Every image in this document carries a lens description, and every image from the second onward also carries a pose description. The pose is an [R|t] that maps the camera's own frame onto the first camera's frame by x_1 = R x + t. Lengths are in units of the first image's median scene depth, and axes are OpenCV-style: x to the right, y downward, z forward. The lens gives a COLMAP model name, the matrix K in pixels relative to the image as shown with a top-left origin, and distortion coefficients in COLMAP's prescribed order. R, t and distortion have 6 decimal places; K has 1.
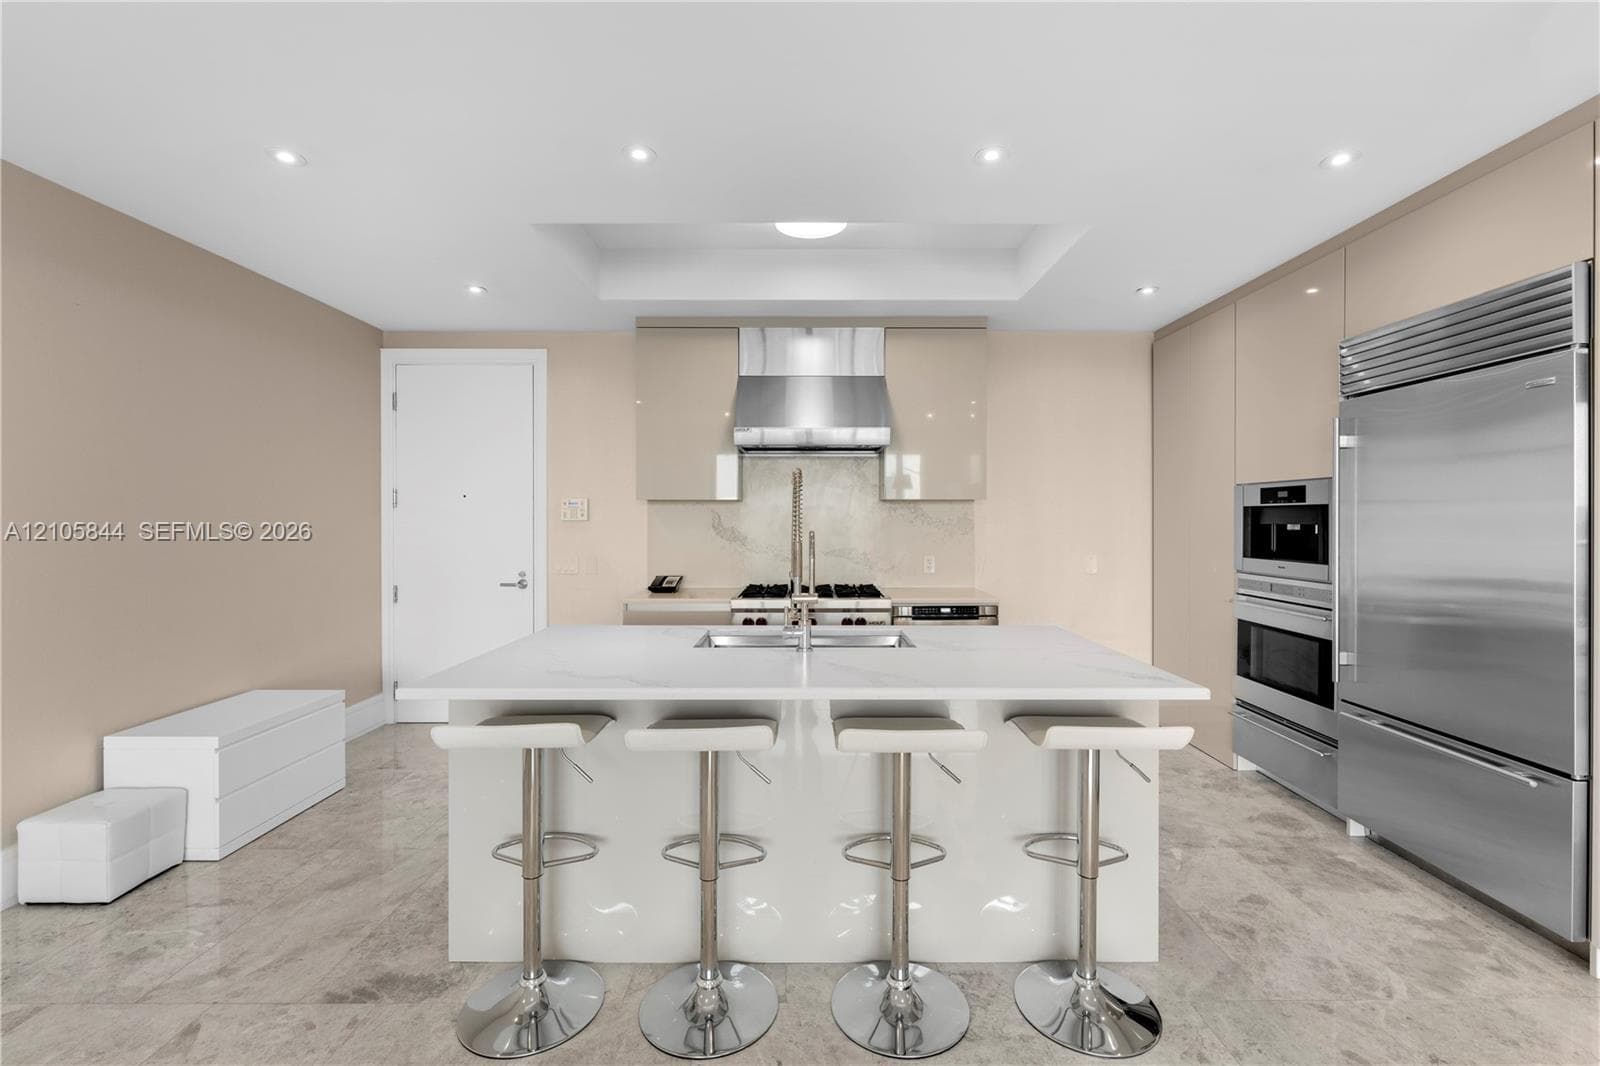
lens RADIAL K [[666.3, 0, 800.0], [0, 666.3, 533.0], [0, 0, 1]] dist [-0.000482, -0.000187]
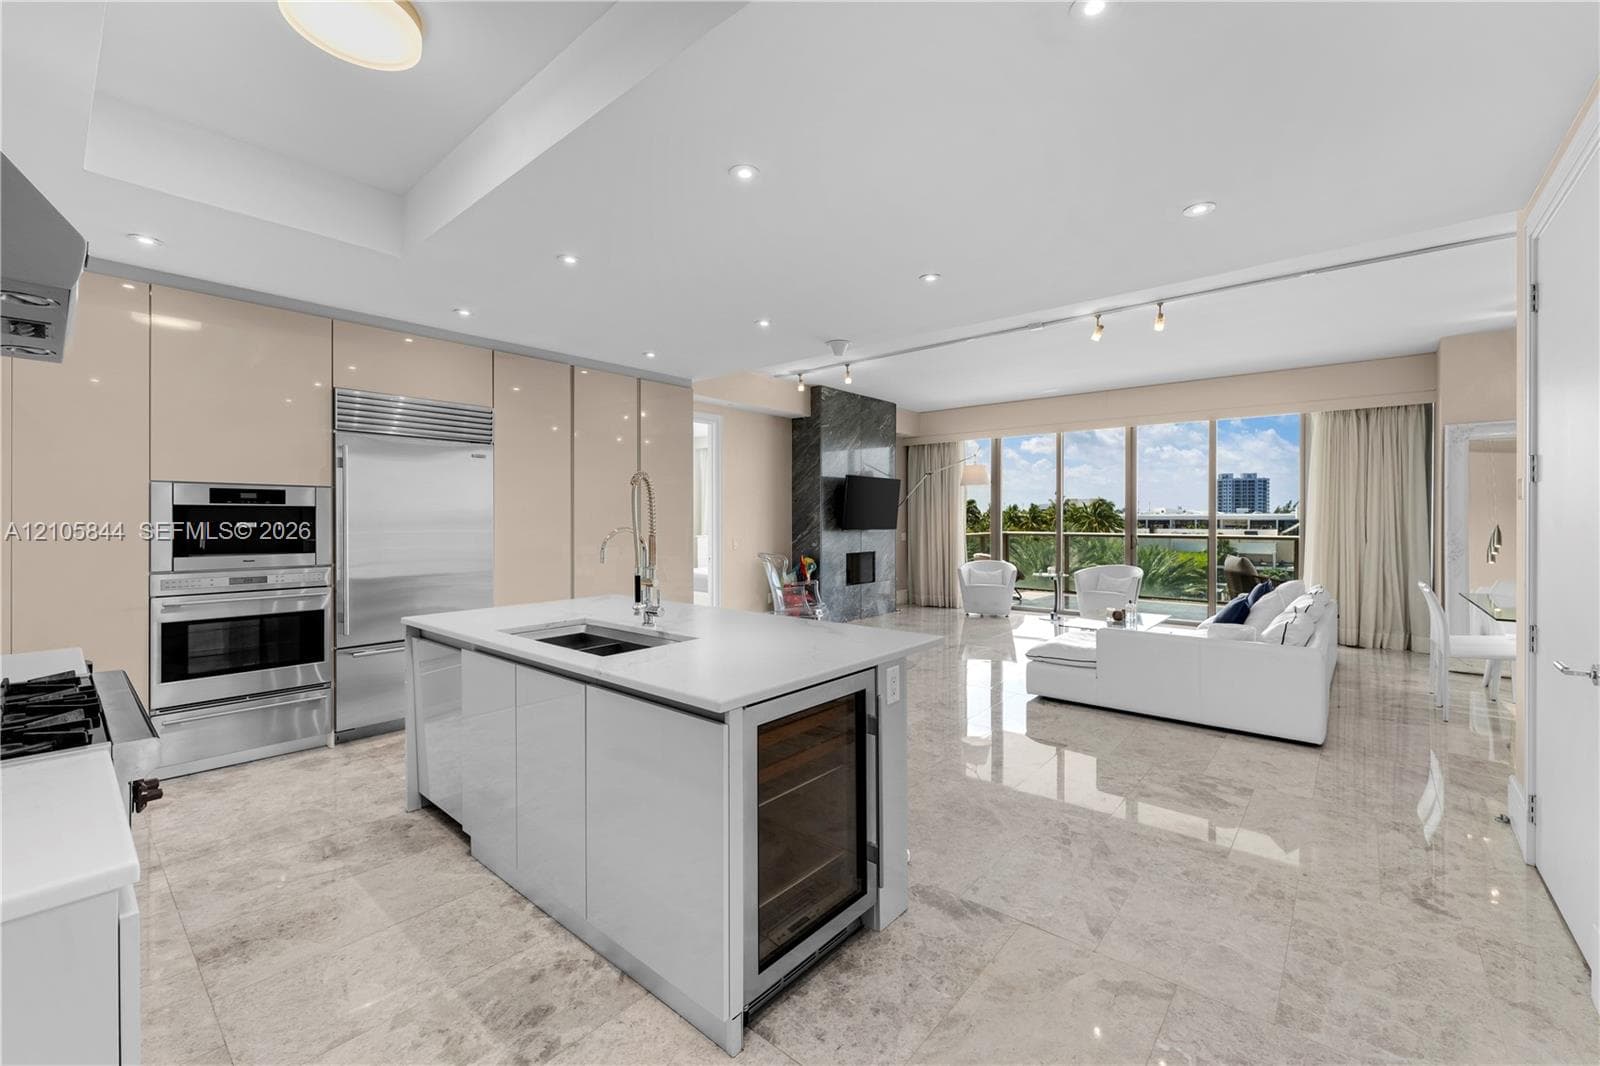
lens RADIAL K [[666.3, 0, 800.0], [0, 666.3, 533.0], [0, 0, 1]] dist [-0.000482, -0.000187]
pose [[-0.753475, -0.010608, 0.657390, -0.788826], [0.016304, 0.999261, 0.034811, -0.021293], [-0.657274, 0.036947, -0.752746, 1.364854]]
